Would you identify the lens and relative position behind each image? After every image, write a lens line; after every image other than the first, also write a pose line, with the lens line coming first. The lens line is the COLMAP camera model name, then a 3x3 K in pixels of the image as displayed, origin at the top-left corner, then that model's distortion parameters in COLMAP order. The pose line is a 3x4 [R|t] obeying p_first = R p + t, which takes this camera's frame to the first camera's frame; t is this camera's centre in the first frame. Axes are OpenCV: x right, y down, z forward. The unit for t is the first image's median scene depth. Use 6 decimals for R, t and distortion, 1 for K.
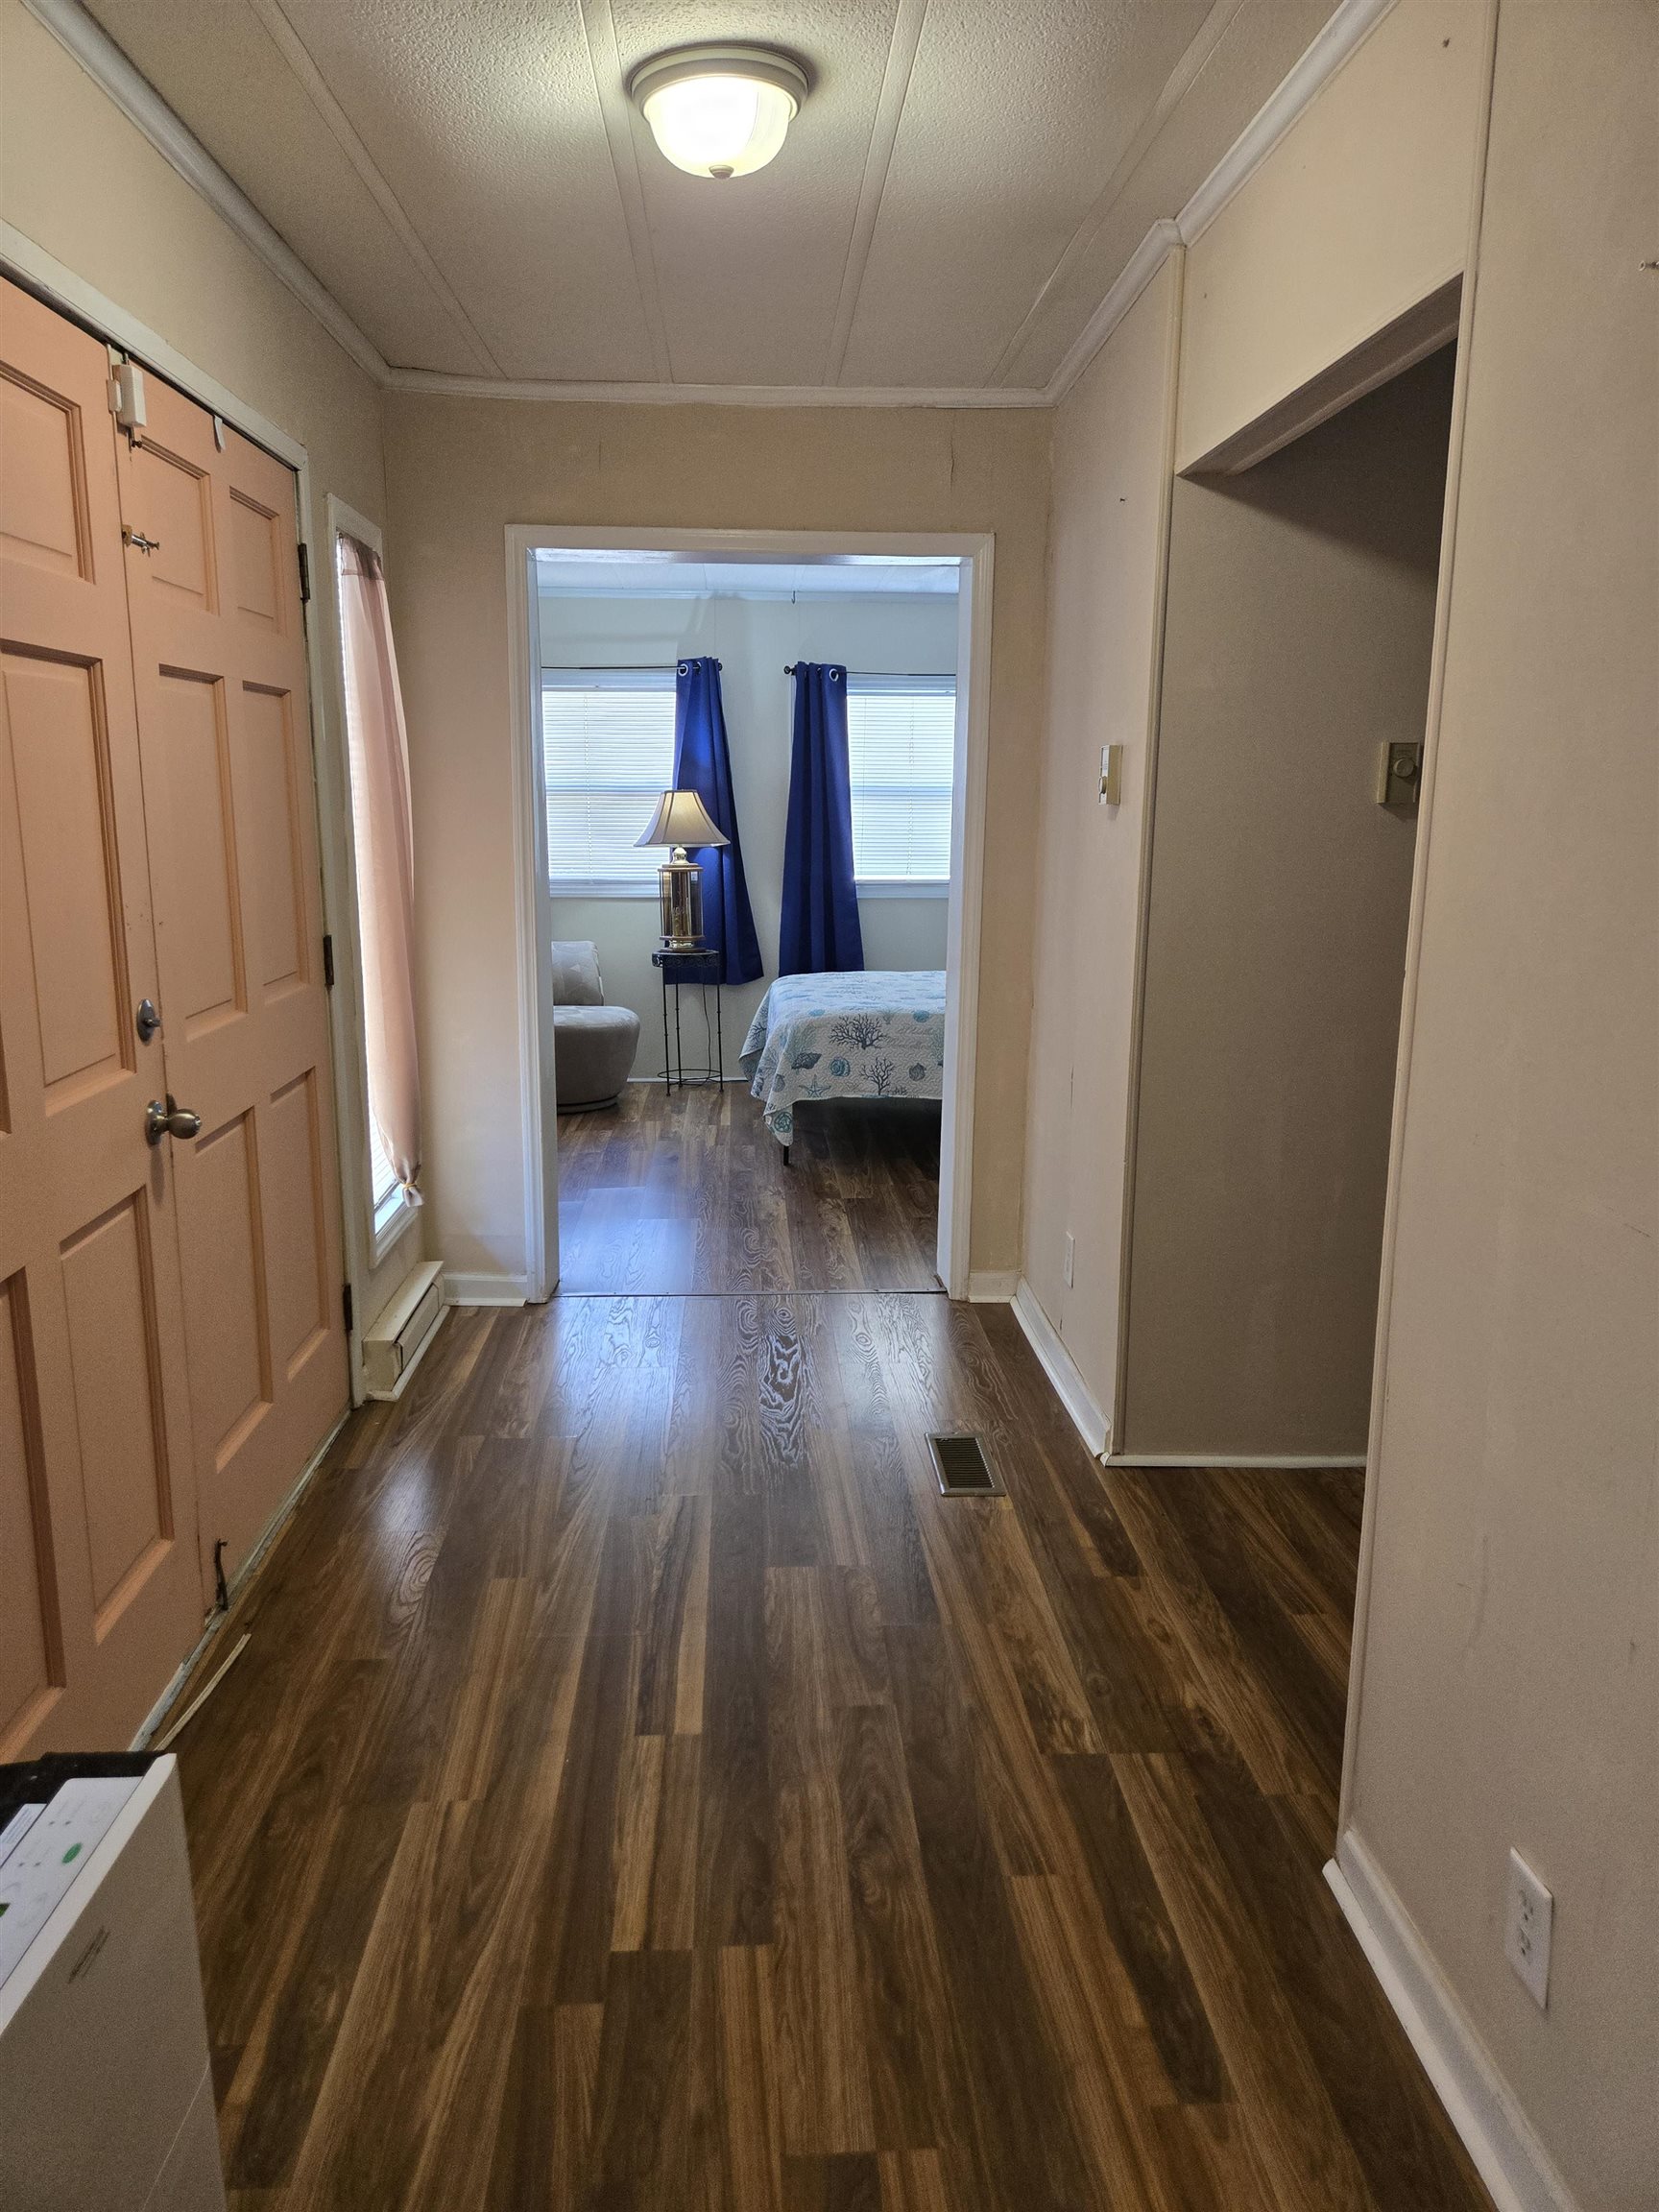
lens RADIAL K [[1484.3, 0, 826.8], [0, 1484.3, 1103.2], [0, 0, 1]] dist [0.001740, -0.000749]
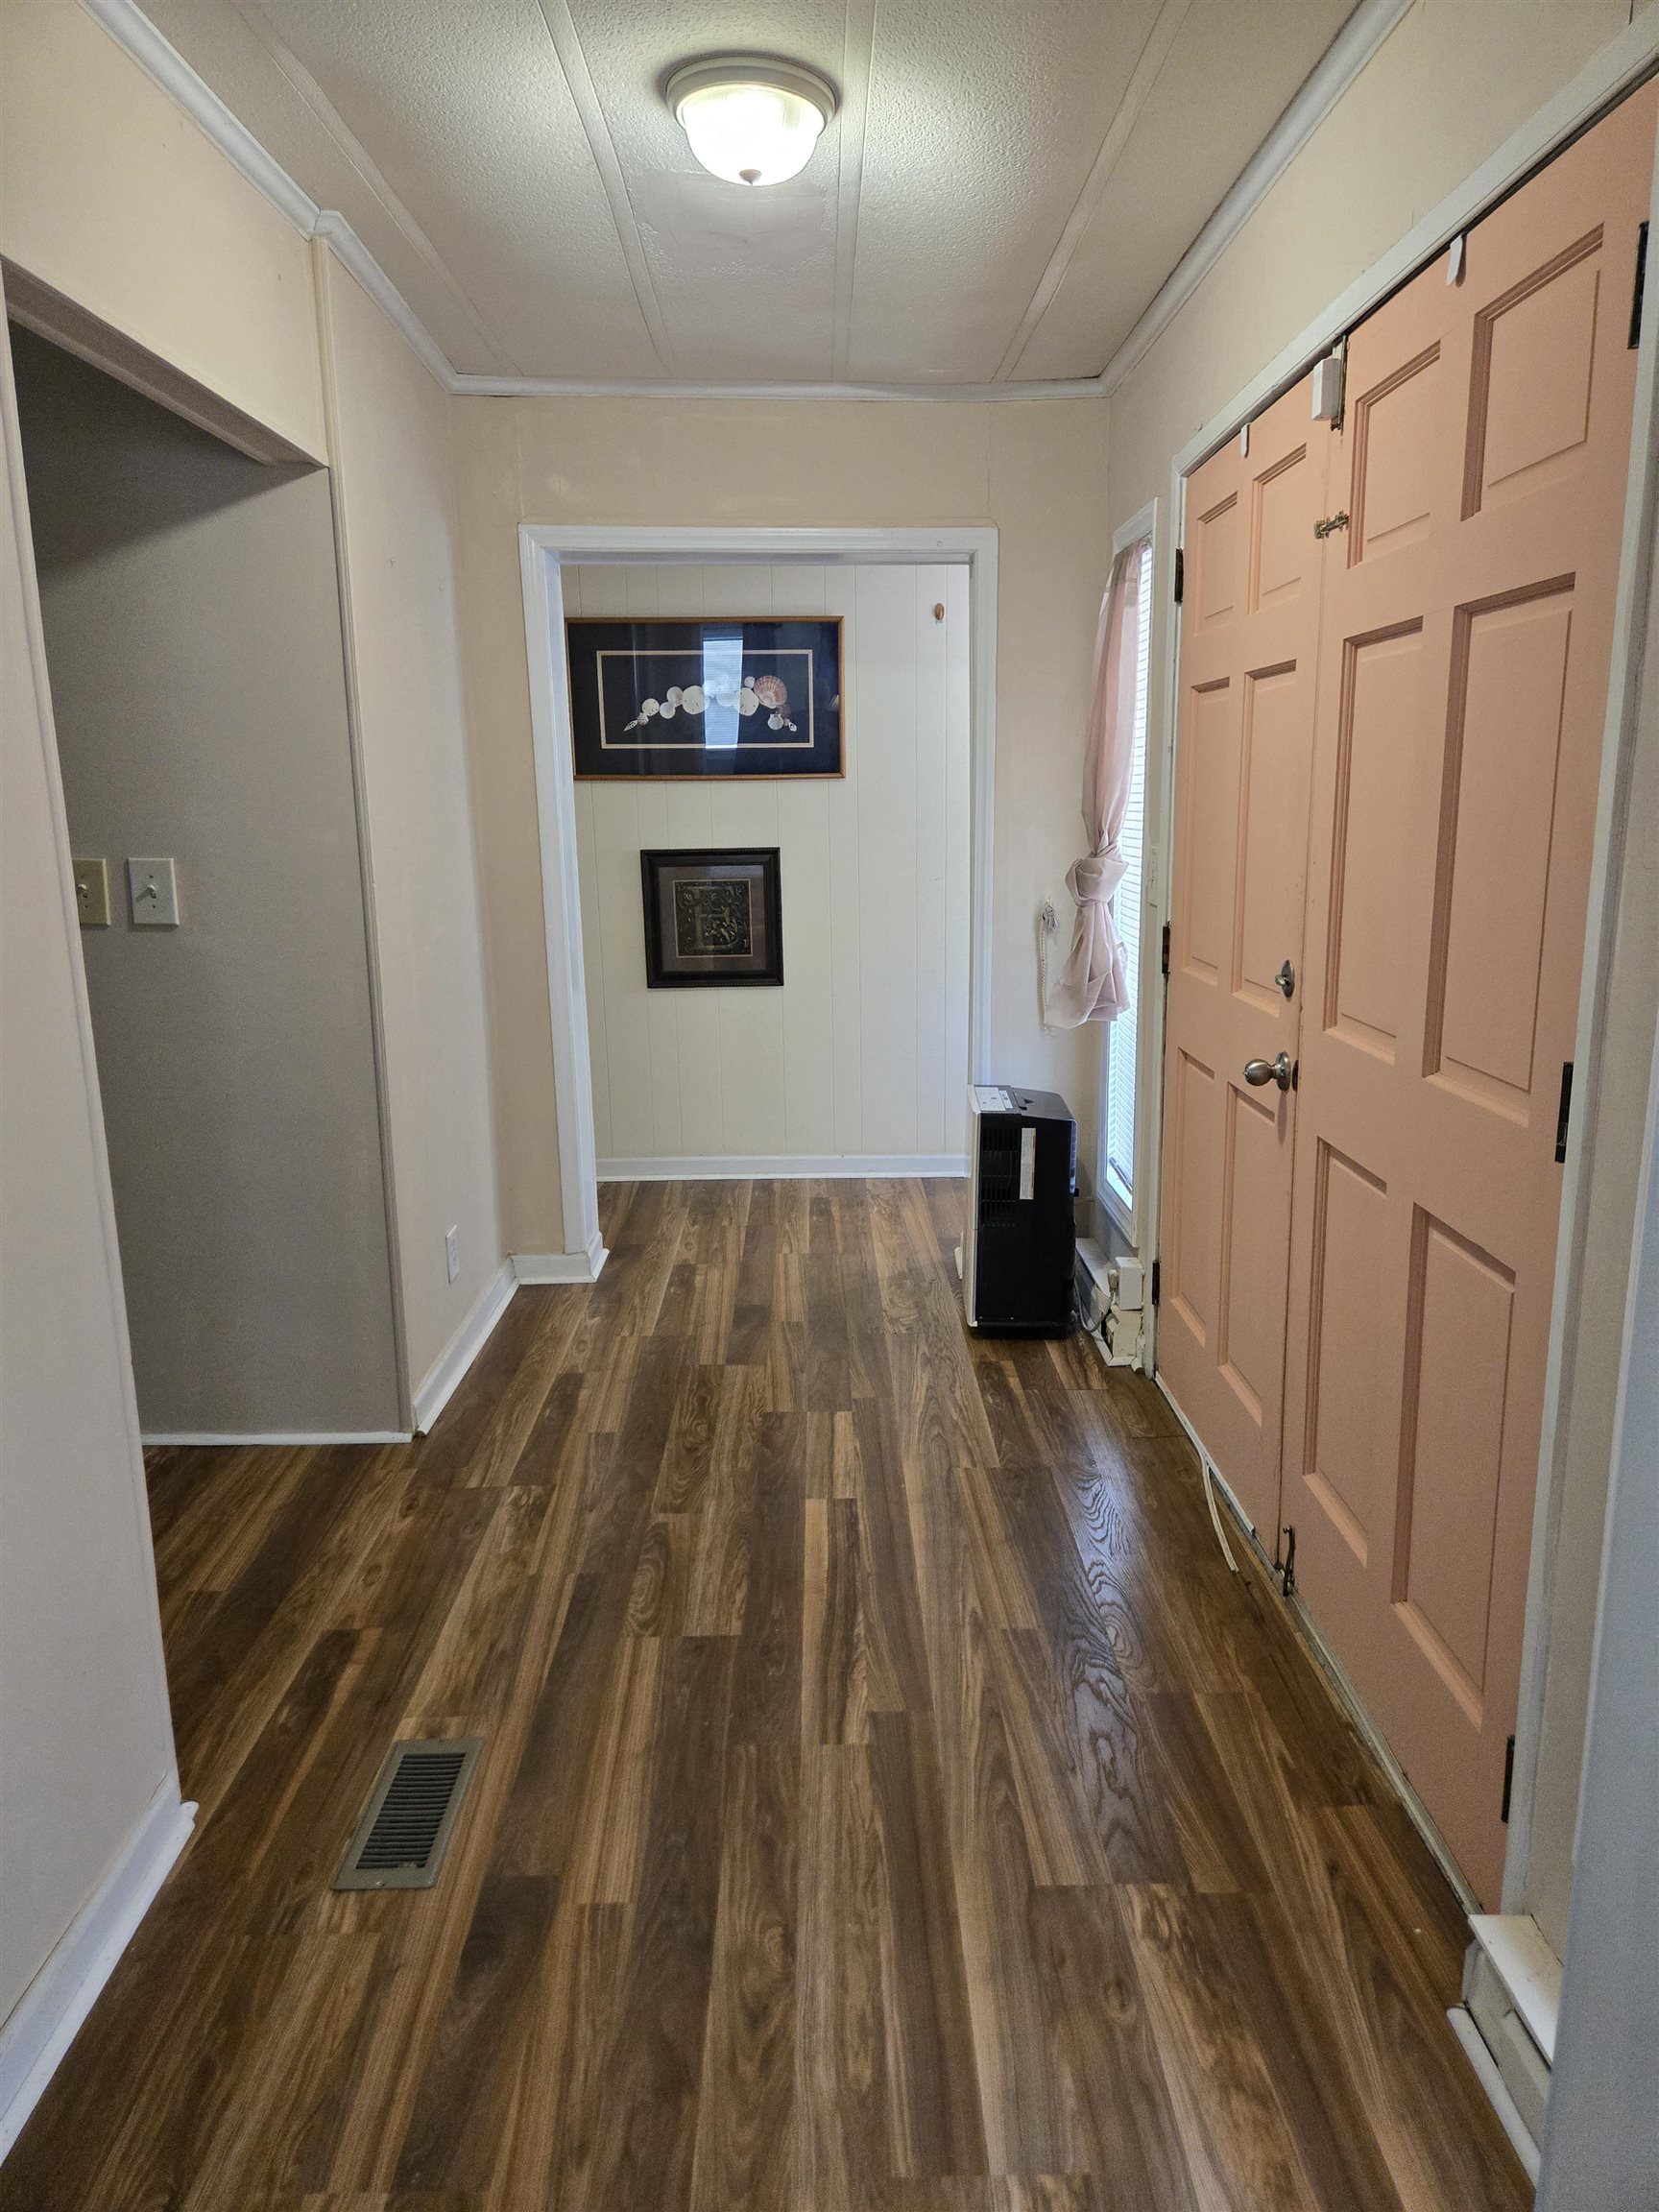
lens RADIAL K [[1484.3, 0, 830.4], [0, 1484.3, 1102.6], [0, 0, 1]] dist [0.001740, -0.000749]
pose [[-0.998854, -0.013905, 0.045802, -0.156051], [0.005533, 0.916915, 0.399043, -0.402377], [-0.047545, 0.398839, -0.915787, 1.991801]]
